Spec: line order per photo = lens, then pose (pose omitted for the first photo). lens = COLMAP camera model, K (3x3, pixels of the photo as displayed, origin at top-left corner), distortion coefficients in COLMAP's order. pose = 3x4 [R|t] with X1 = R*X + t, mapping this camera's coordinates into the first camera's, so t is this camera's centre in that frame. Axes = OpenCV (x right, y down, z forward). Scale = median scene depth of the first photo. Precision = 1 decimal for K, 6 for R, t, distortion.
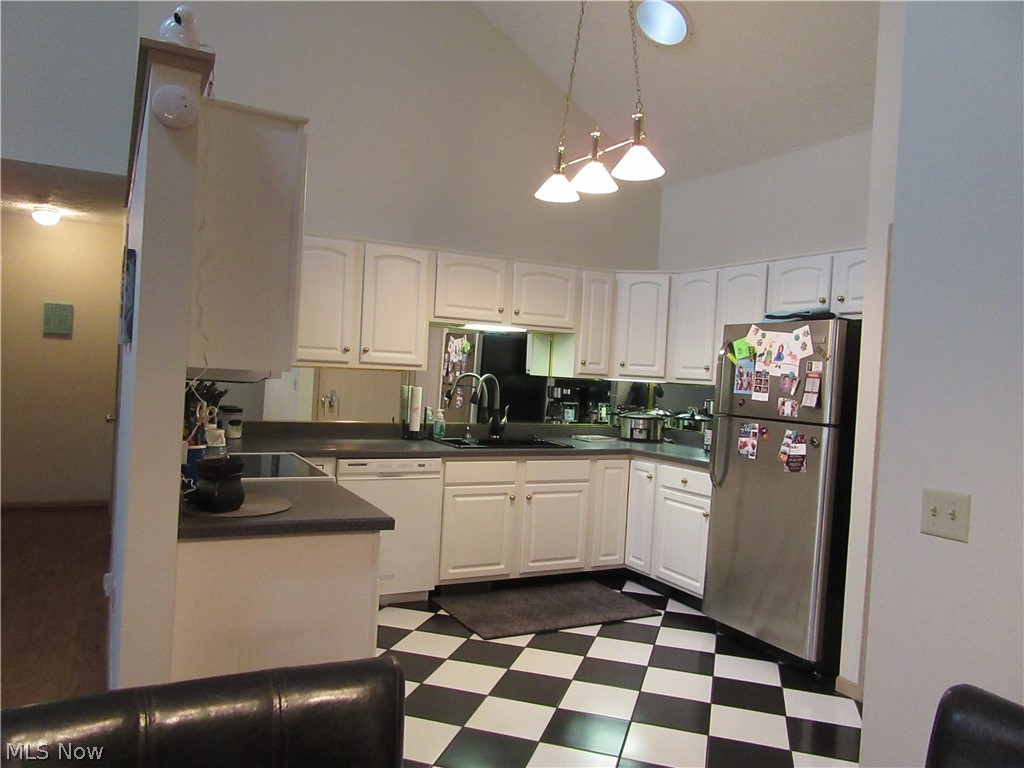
lens RADIAL K [[776.2, 0, 512.6], [0, 776.2, 384.4], [0, 0, 1]] dist [0.002853, 0.001280]
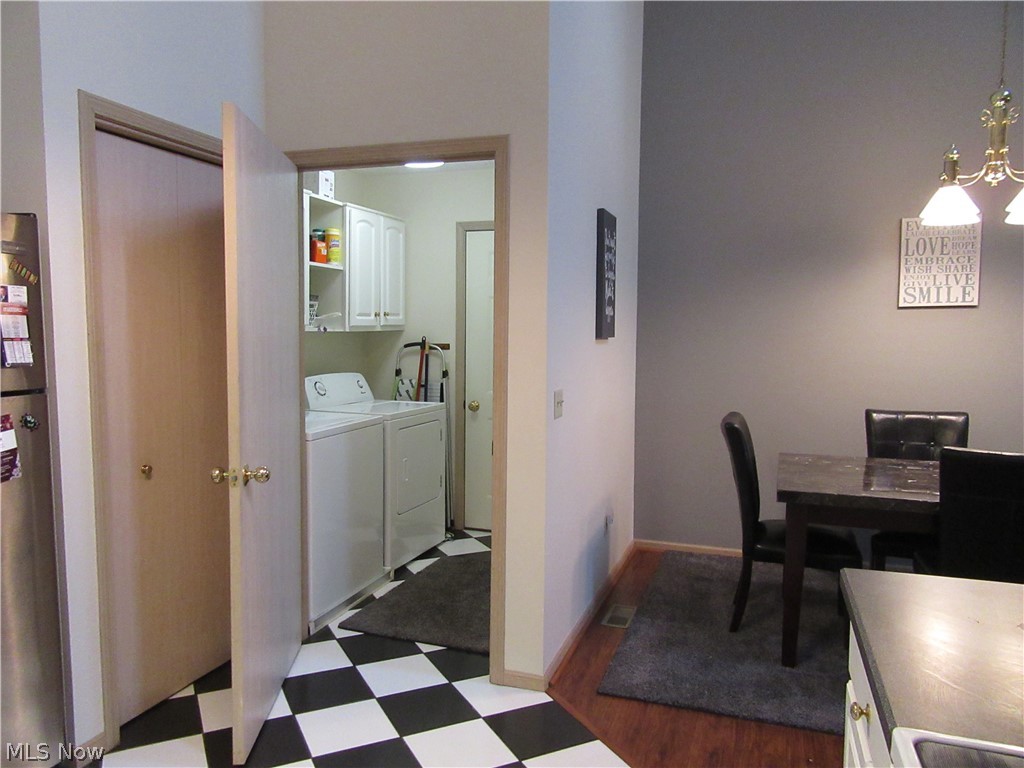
lens RADIAL K [[743.4, 0, 513.6], [0, 743.4, 383.5], [0, 0, 1]] dist [-0.022518, 0.001951]
pose [[-0.683522, -0.113271, 0.721088, -0.266472], [-0.029778, 0.991391, 0.127504, -0.037693], [-0.729323, 0.065679, -0.681010, 1.102793]]
